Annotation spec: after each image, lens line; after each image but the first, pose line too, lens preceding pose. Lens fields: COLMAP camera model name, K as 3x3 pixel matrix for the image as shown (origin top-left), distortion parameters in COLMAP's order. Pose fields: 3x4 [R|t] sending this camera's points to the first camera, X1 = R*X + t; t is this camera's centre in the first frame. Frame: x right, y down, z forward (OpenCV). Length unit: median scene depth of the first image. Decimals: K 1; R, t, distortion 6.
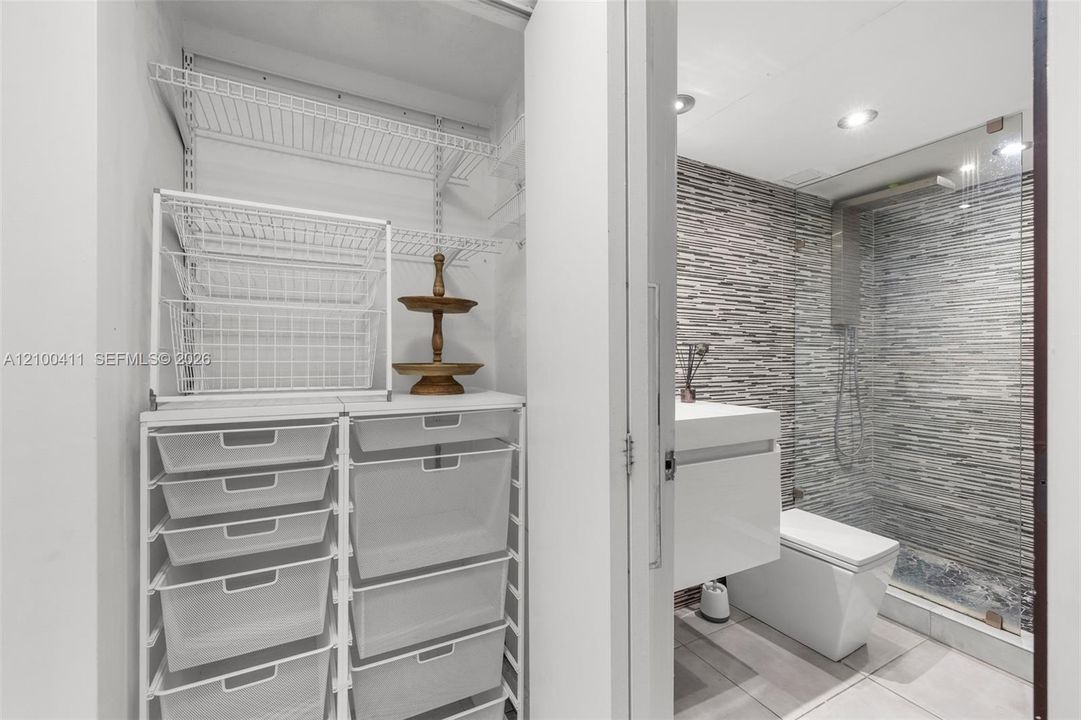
lens RADIAL K [[455.9, 0, 540.3], [0, 455.9, 356.4], [0, 0, 1]] dist [0.000897, 0.000239]
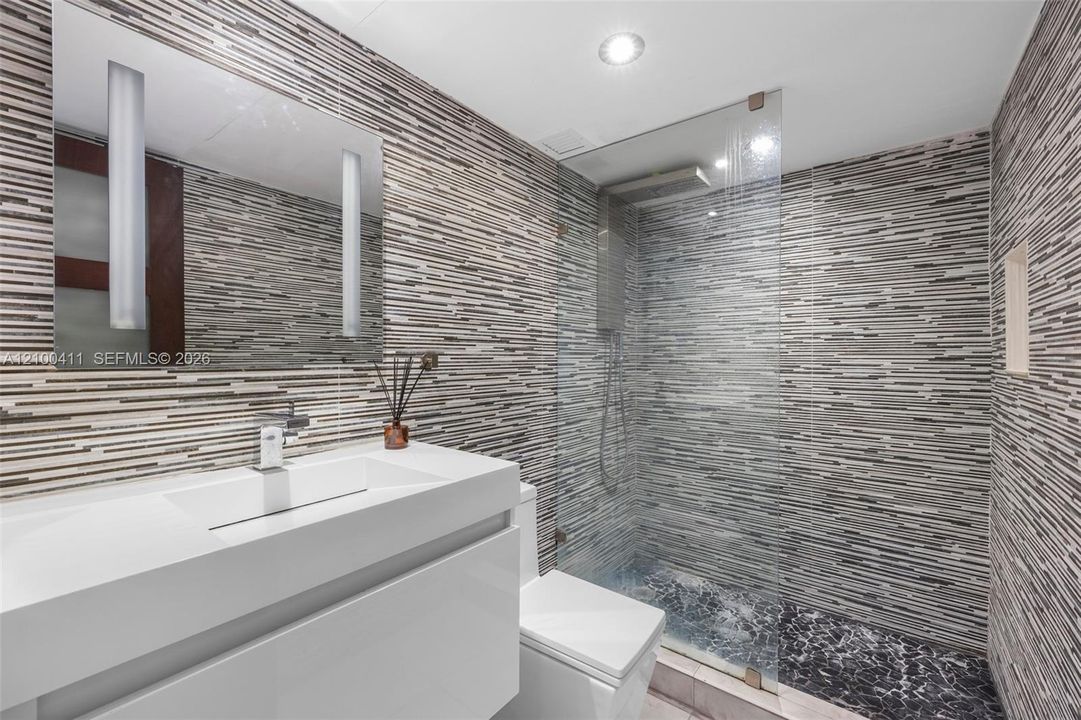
lens RADIAL K [[455.9, 0, 540.3], [0, 455.9, 356.4], [0, 0, 1]] dist [0.000897, 0.000239]
pose [[0.910485, 0.000111, 0.413543, 0.203311], [-0.001509, 0.999994, 0.003054, -0.022755], [-0.413540, -0.003405, 0.910479, 0.286333]]
